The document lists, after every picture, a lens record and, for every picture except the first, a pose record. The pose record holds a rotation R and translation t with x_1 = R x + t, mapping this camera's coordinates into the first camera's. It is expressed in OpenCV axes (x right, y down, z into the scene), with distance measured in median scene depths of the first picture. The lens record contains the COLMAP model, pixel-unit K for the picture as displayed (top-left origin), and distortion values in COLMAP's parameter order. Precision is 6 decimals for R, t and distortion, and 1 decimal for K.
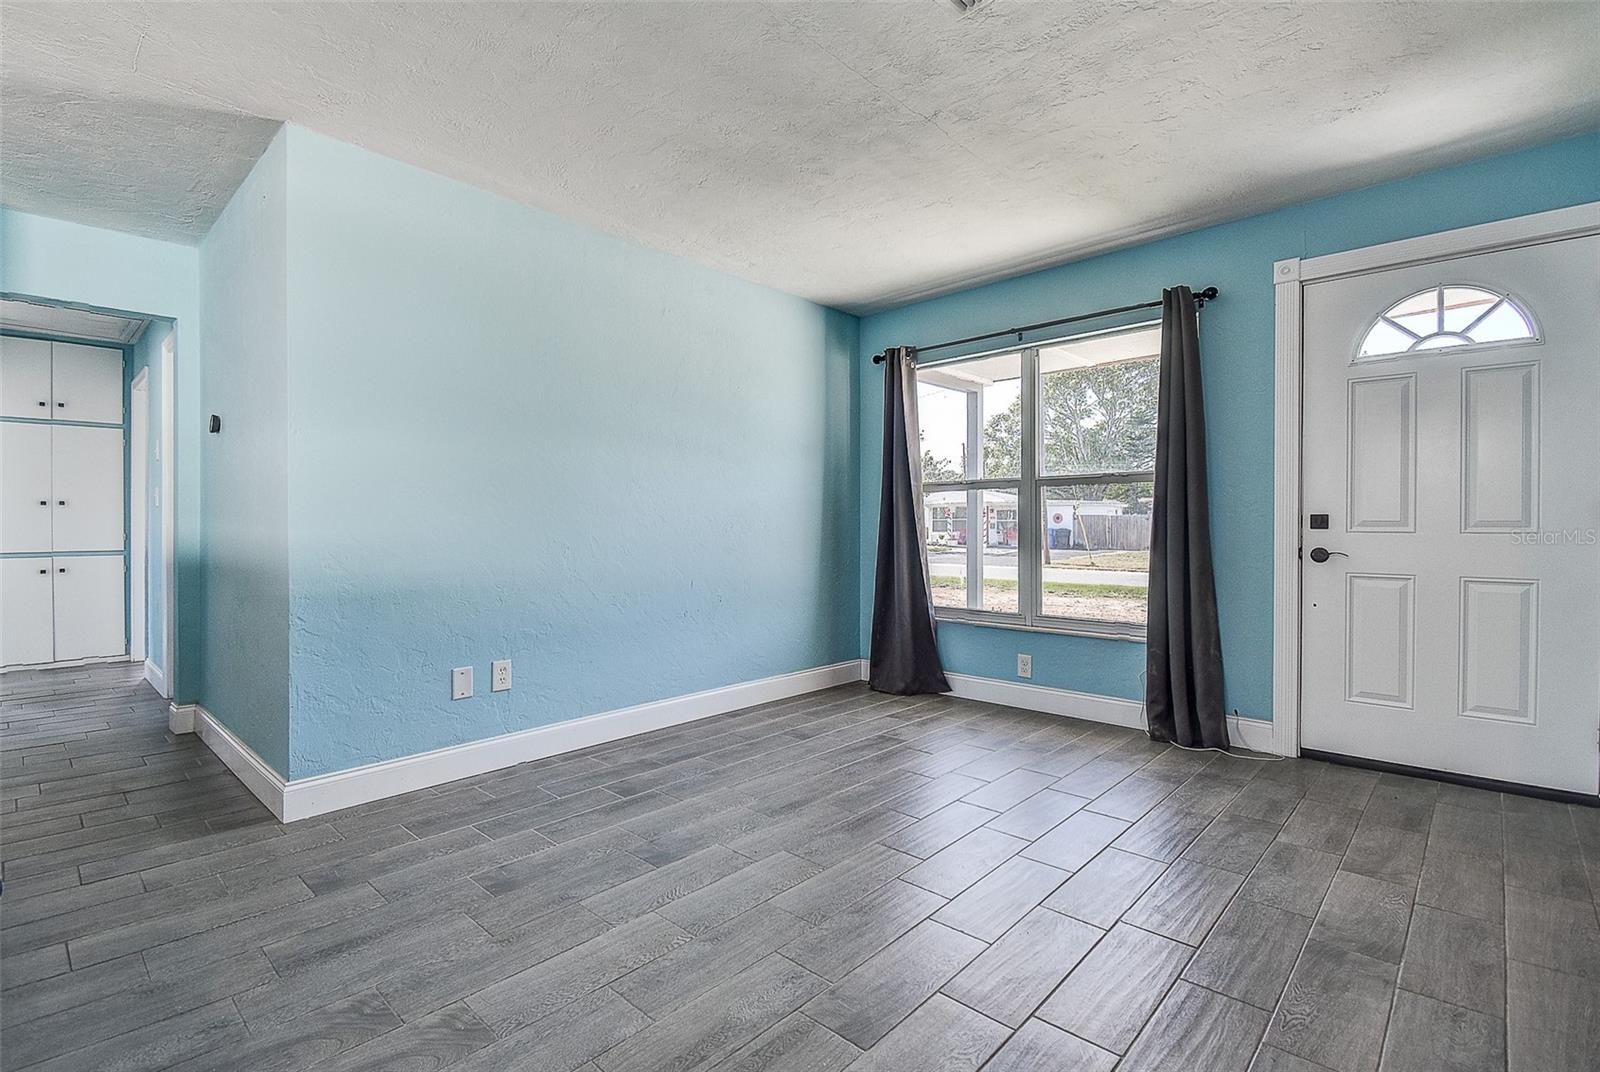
lens RADIAL K [[737.7, 0, 773.2], [0, 737.7, 529.5], [0, 0, 1]] dist [0.007995, -0.009117]
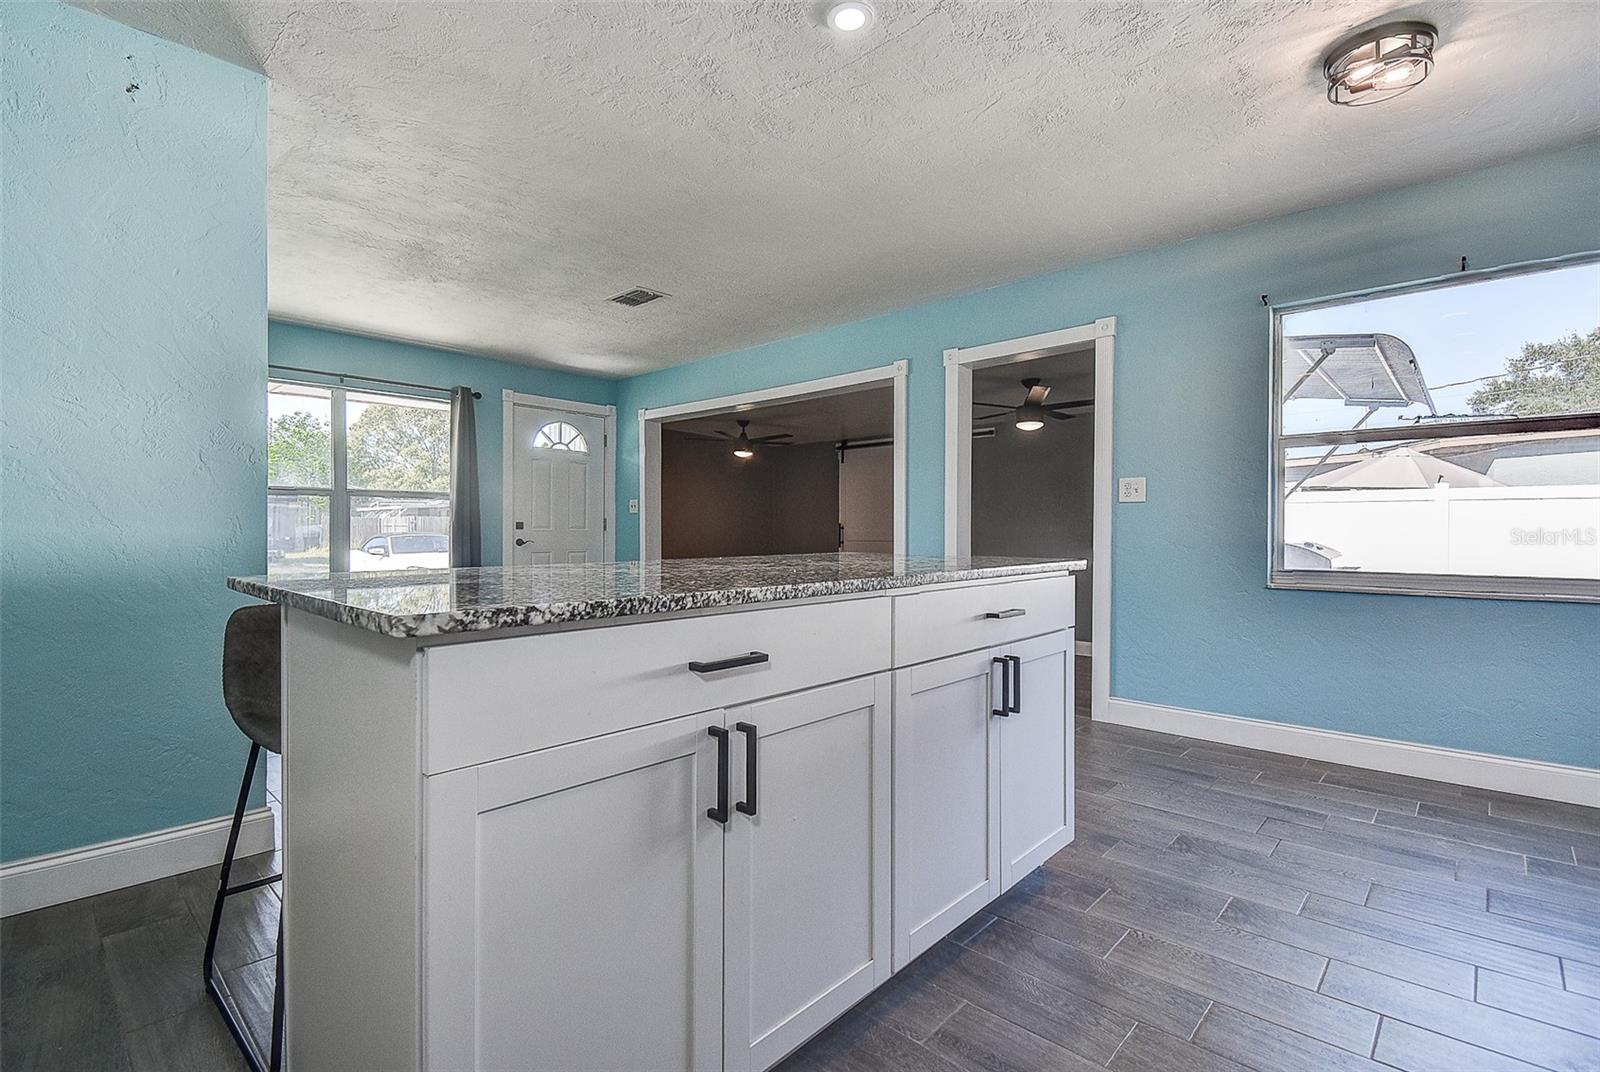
lens RADIAL K [[737.7, 0, 793.0], [0, 737.7, 532.6], [0, 0, 1]] dist [0.007995, -0.009117]
pose [[-0.011683, -0.001202, 0.999931, -1.322292], [-0.002393, 0.999996, 0.001174, 0.004083], [-0.999929, -0.002379, -0.011686, 0.304266]]
